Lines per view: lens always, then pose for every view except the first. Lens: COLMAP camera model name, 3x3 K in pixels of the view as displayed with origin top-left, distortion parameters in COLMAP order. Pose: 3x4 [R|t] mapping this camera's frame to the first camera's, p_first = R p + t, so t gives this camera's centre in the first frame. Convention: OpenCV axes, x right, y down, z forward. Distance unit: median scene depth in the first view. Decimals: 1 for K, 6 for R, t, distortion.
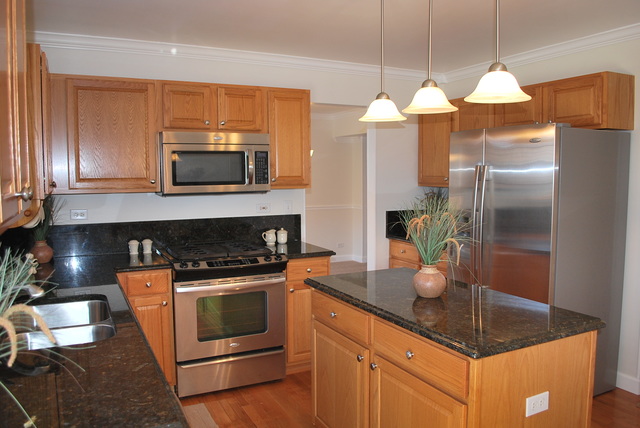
lens RADIAL K [[508.6, 0, 320.0], [0, 508.6, 214.0], [0, 0, 1]] dist [-0.060901, -0.007511]
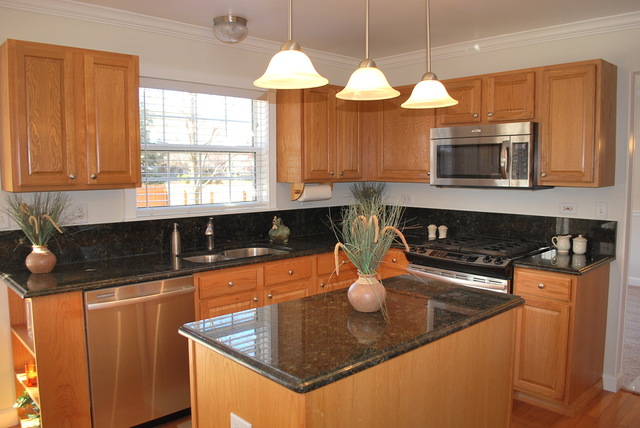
lens RADIAL K [[508.6, 0, 320.0], [0, 508.6, 214.0], [0, 0, 1]] dist [-0.060901, -0.007511]
pose [[0.292756, 0.094173, -0.951538, 0.638836], [-0.079568, 0.994086, 0.073903, -0.035847], [0.952871, 0.054077, 0.298518, 0.414228]]
